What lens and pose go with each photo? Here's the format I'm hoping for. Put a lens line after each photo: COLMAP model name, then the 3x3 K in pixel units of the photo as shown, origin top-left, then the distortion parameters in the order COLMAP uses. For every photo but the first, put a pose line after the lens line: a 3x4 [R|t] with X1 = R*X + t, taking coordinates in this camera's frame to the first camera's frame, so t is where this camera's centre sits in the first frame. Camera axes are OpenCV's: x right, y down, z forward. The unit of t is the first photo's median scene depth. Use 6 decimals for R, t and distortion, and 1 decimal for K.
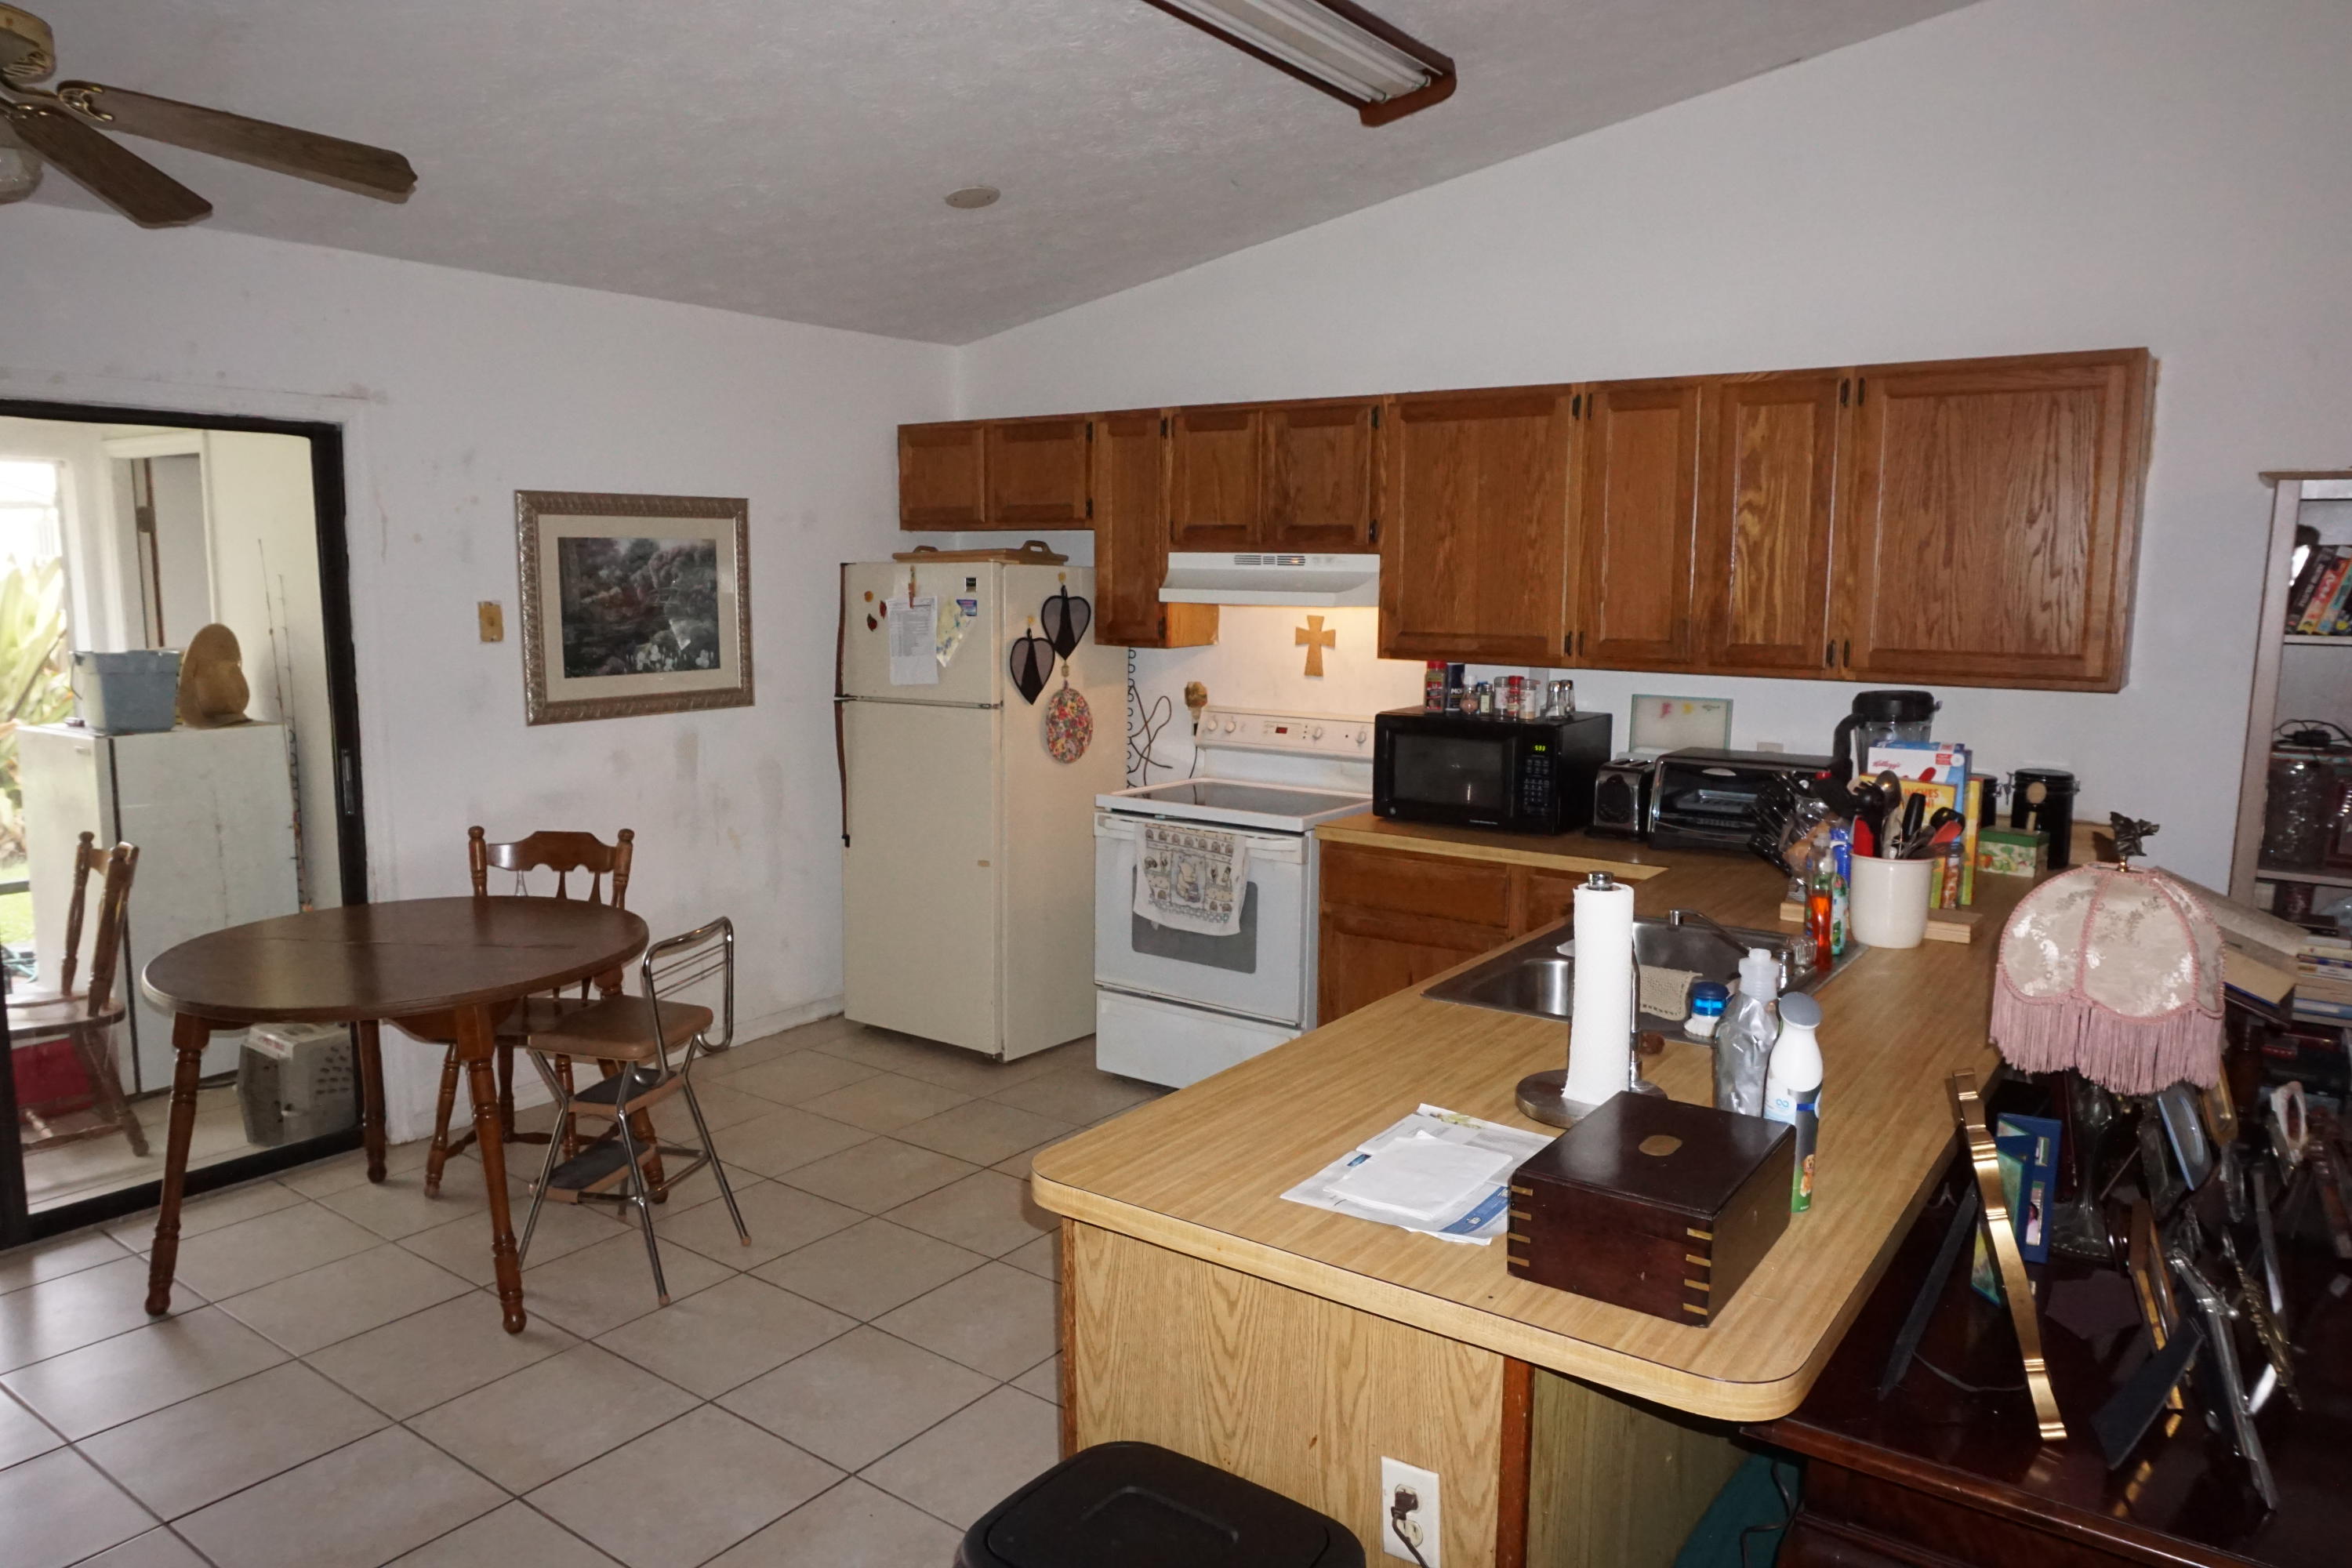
lens RADIAL K [[1590.5, 0, 1176.0], [0, 1590.5, 784.0], [0, 0, 1]] dist [-0.017510, 0.003502]
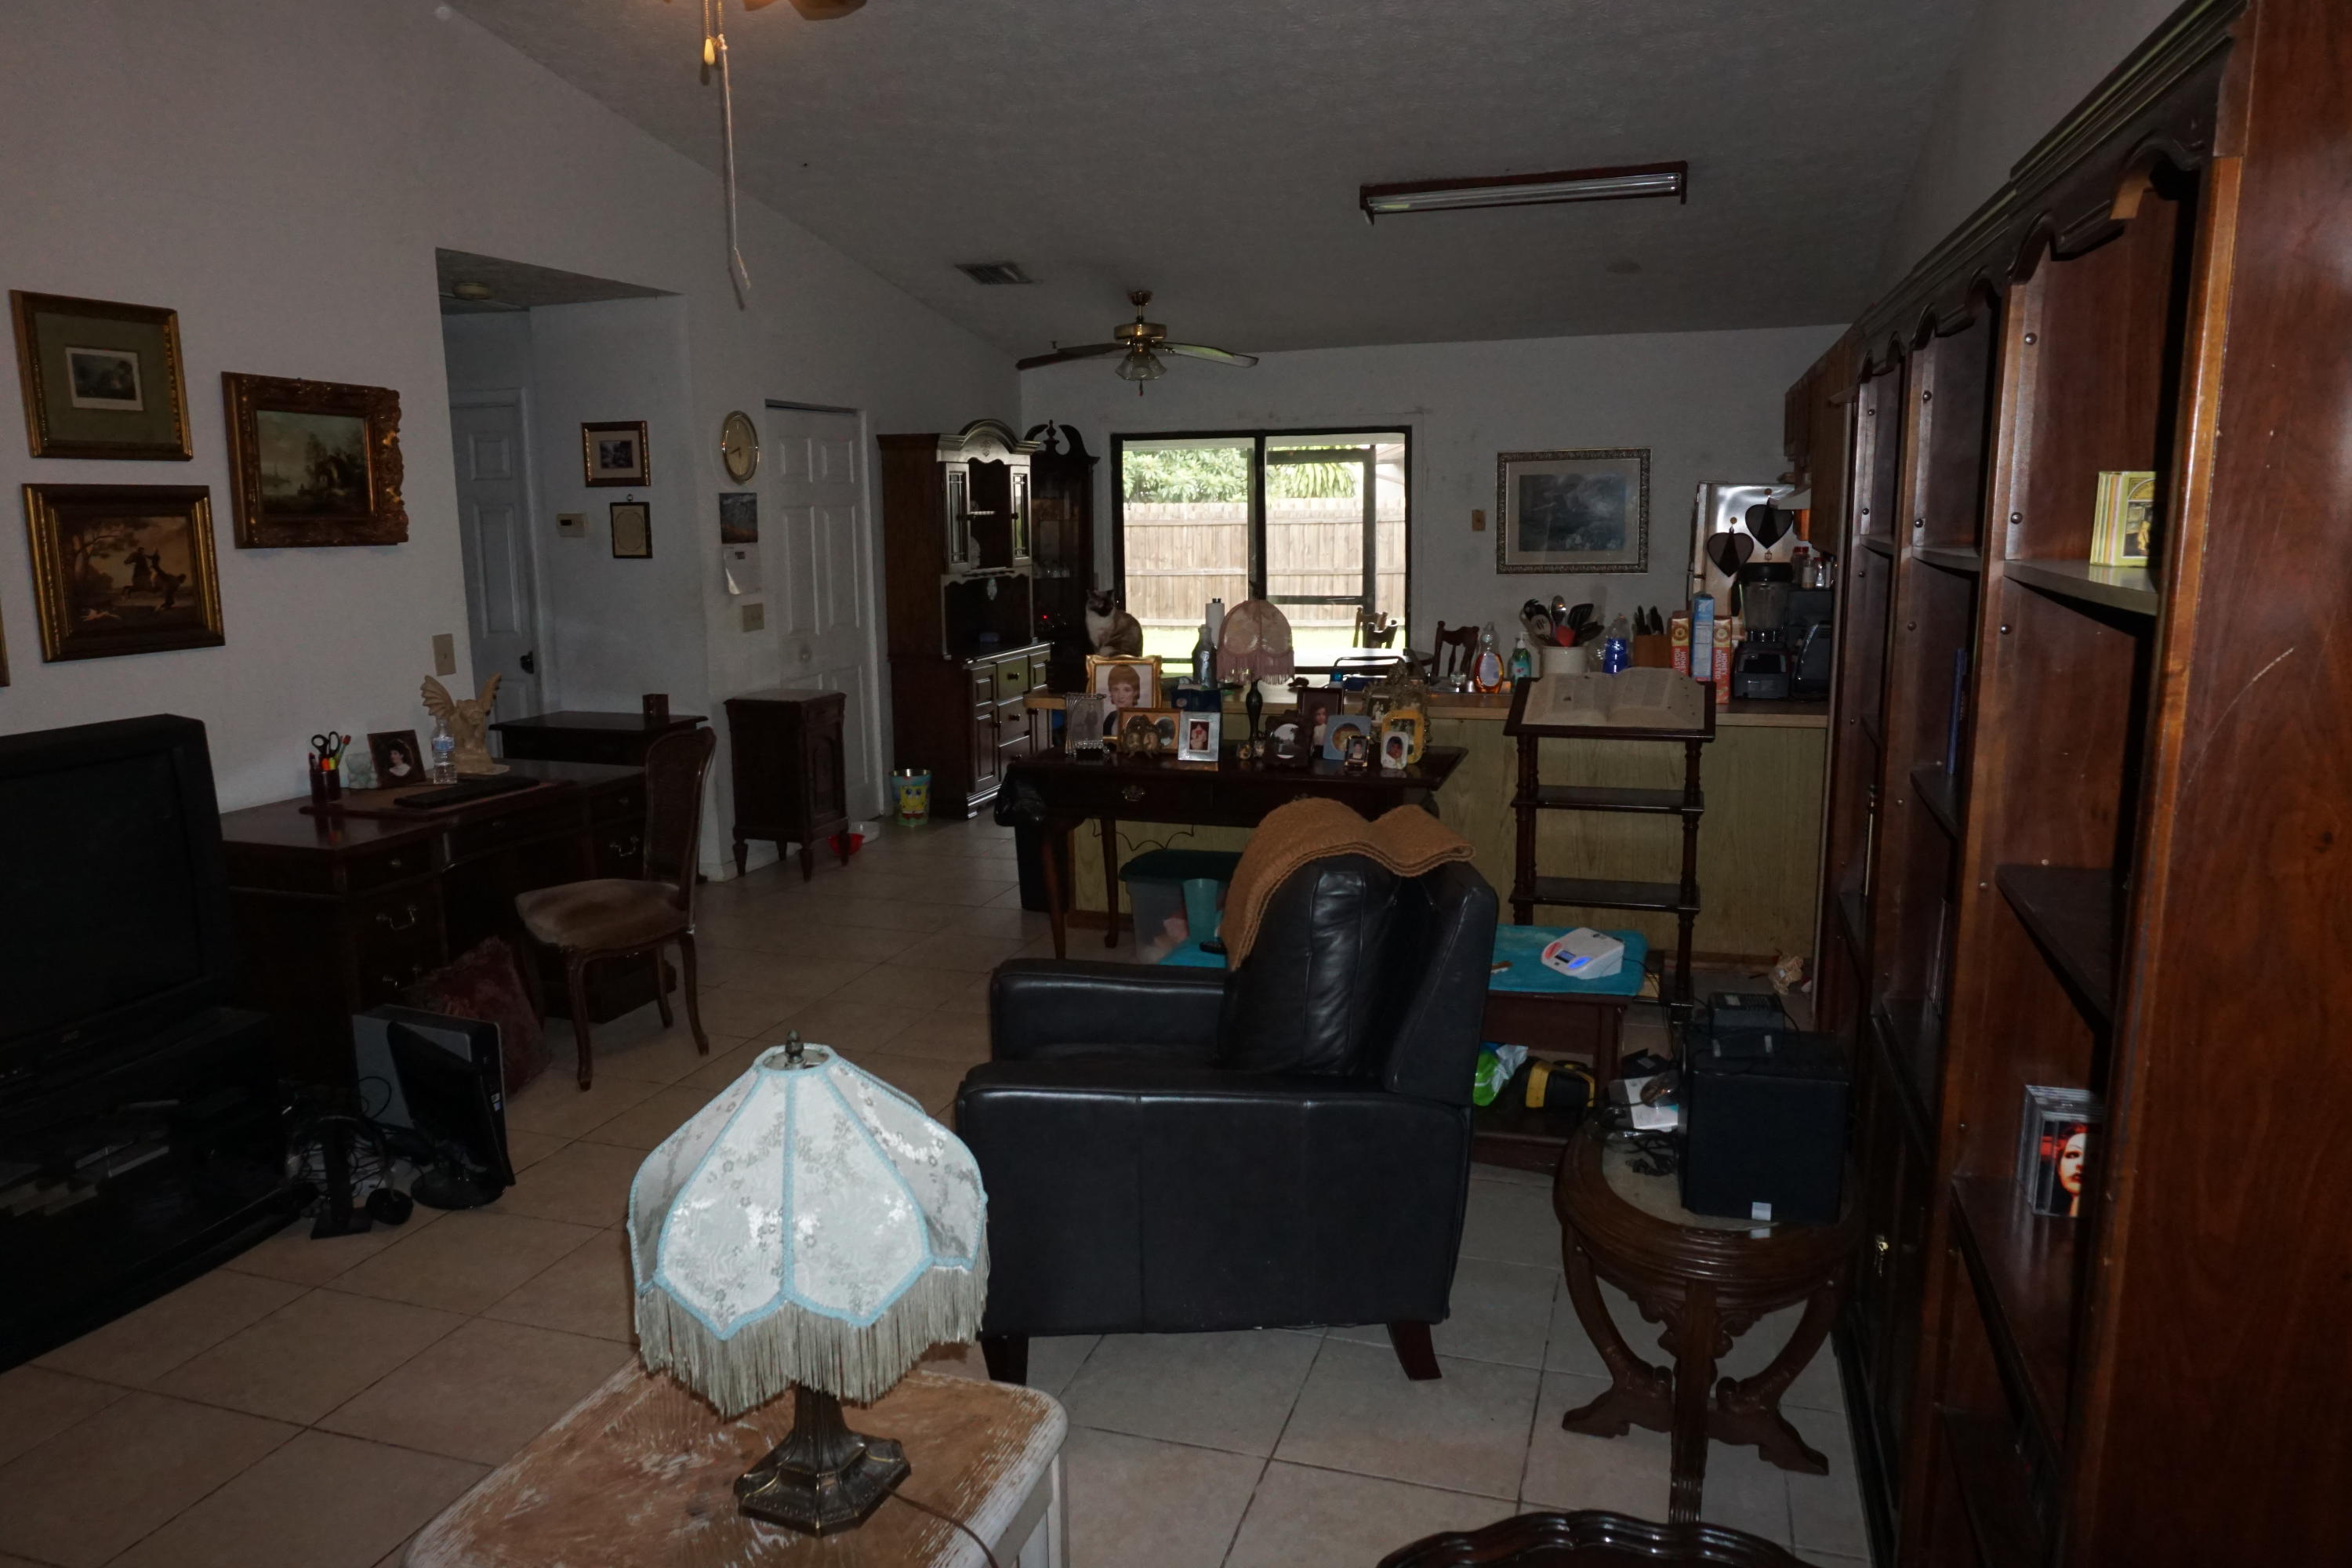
lens RADIAL K [[1590.5, 0, 1176.0], [0, 1590.5, 784.0], [0, 0, 1]] dist [-0.017510, 0.003502]
pose [[0.301357, 0.153711, -0.941040, 1.259734], [-0.112069, 0.985790, 0.125132, 0.013837], [0.946903, 0.067752, 0.314301, 0.050852]]
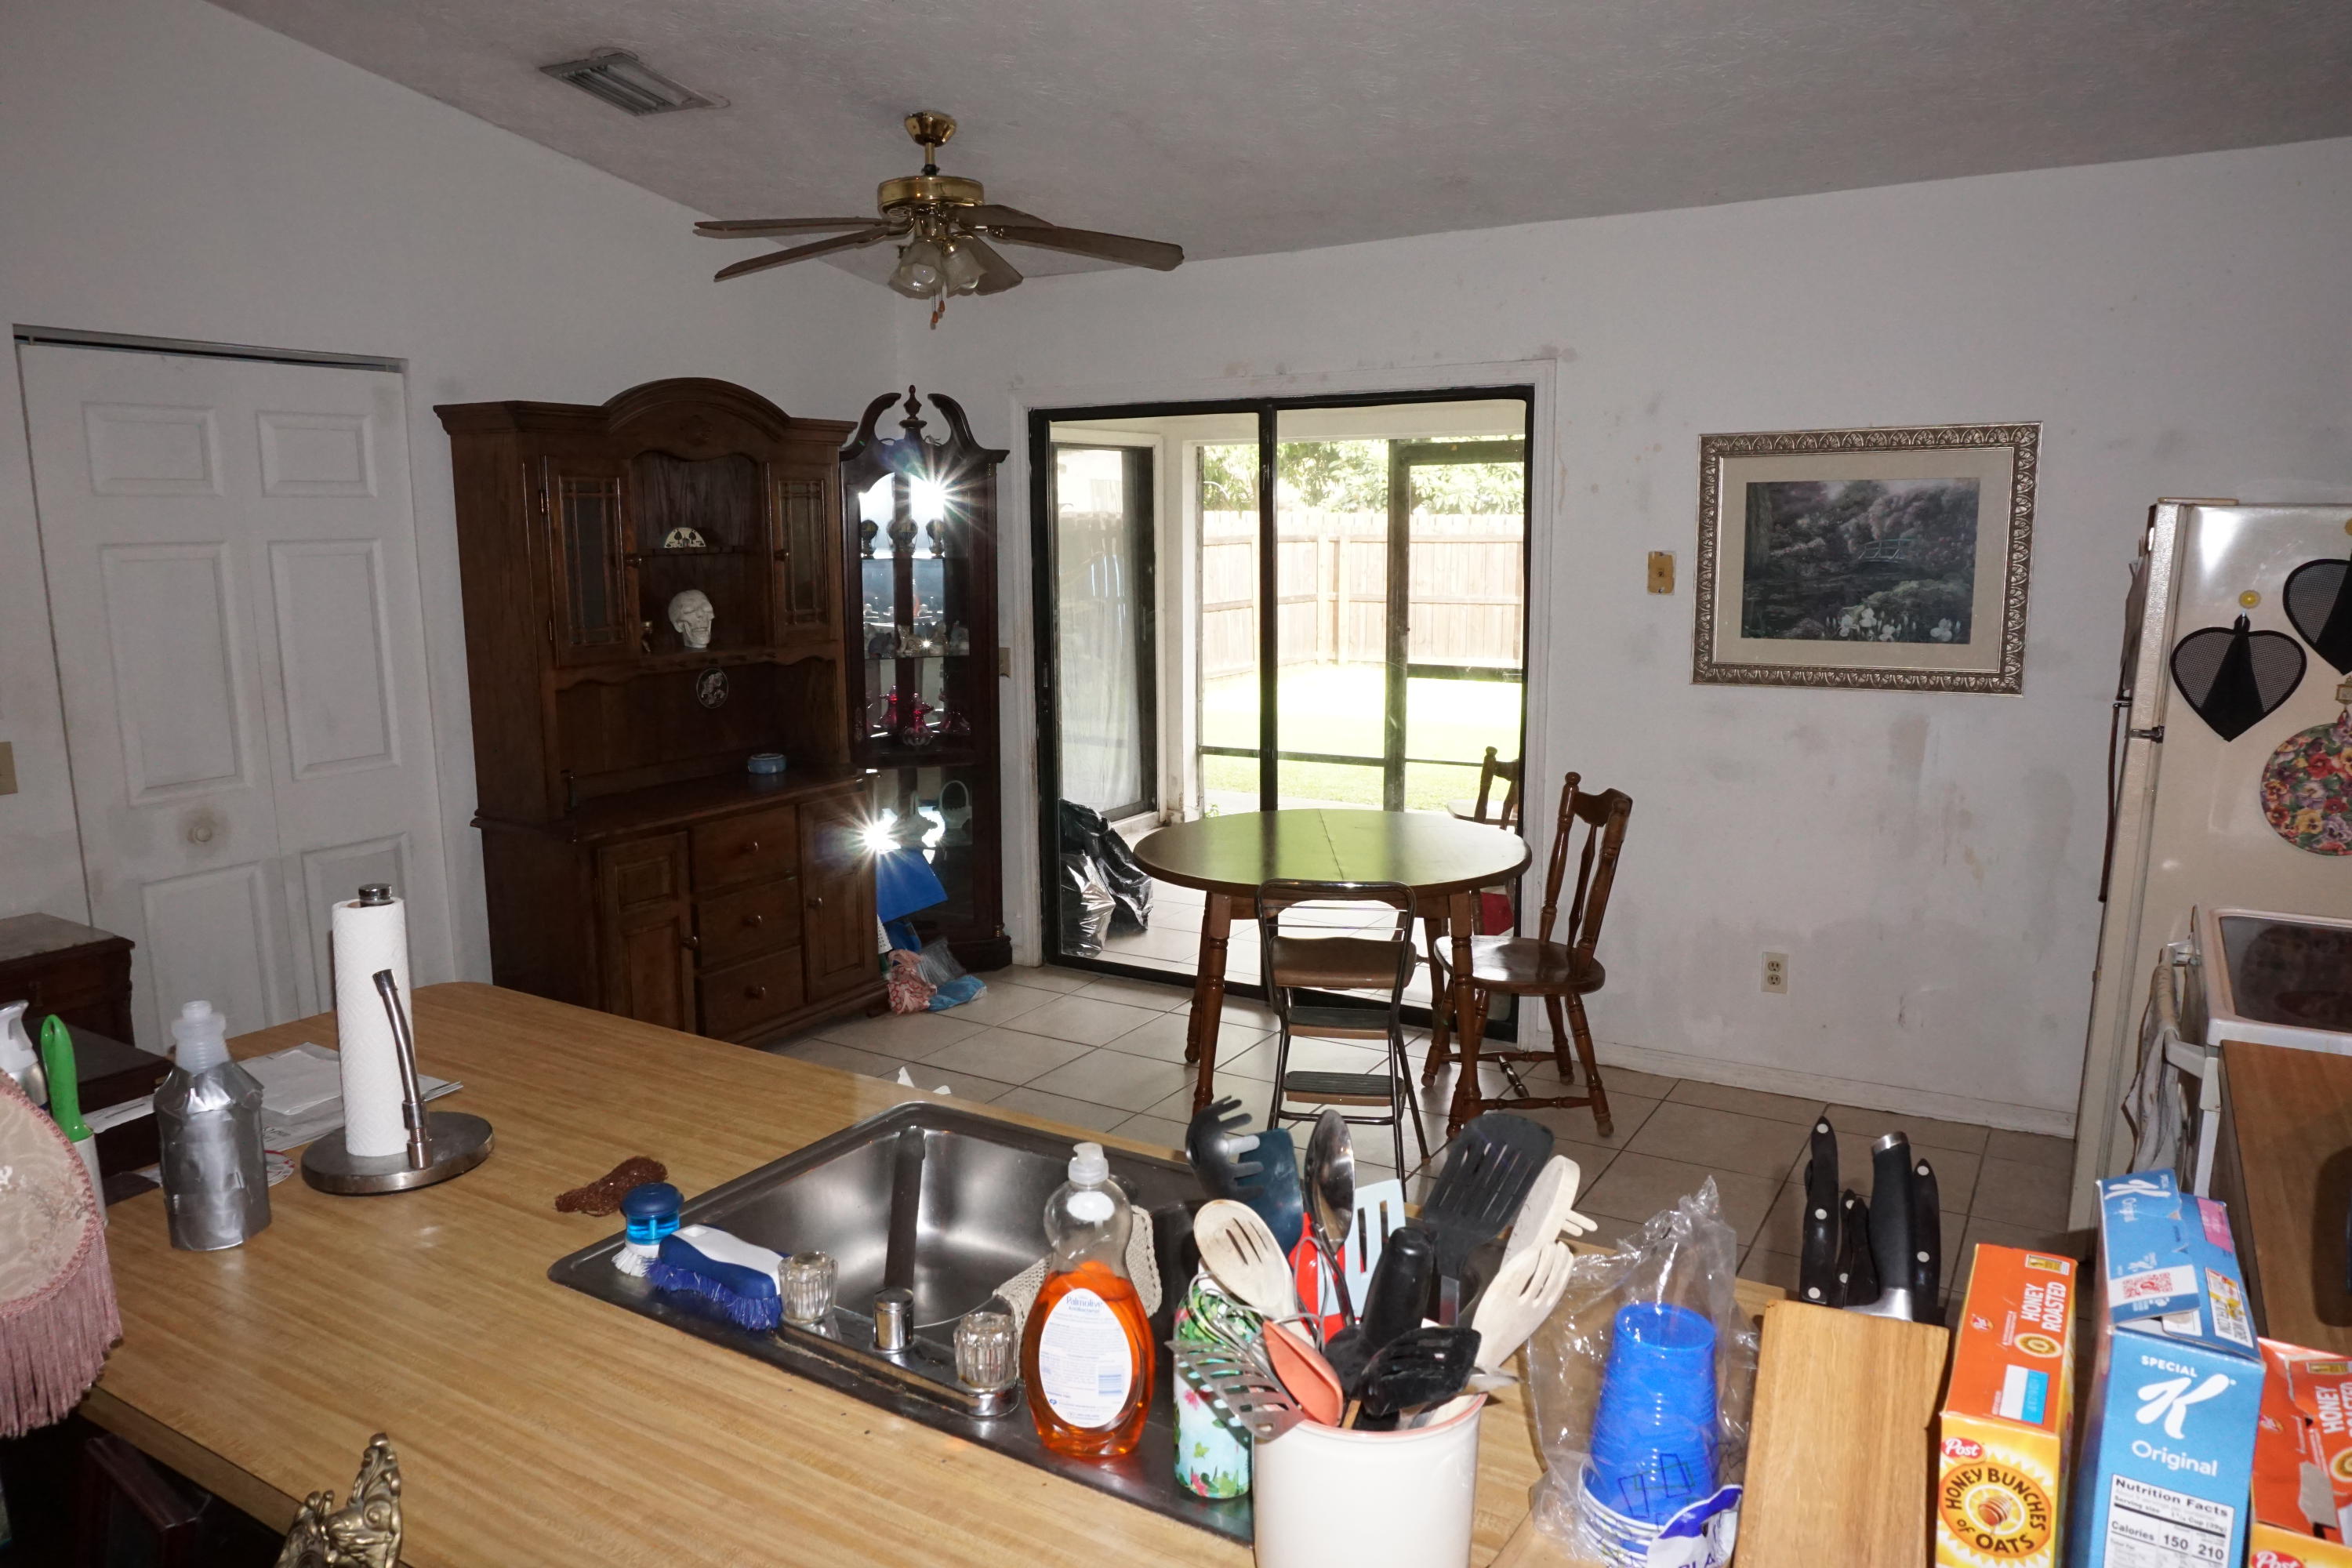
lens RADIAL K [[1590.5, 0, 1176.0], [0, 1590.5, 784.0], [0, 0, 1]] dist [-0.017510, 0.003502]
pose [[0.078047, 0.158768, -0.984226, 0.492141], [-0.125345, 0.980966, 0.148302, -0.076880], [0.989039, 0.111793, 0.096462, 0.585181]]
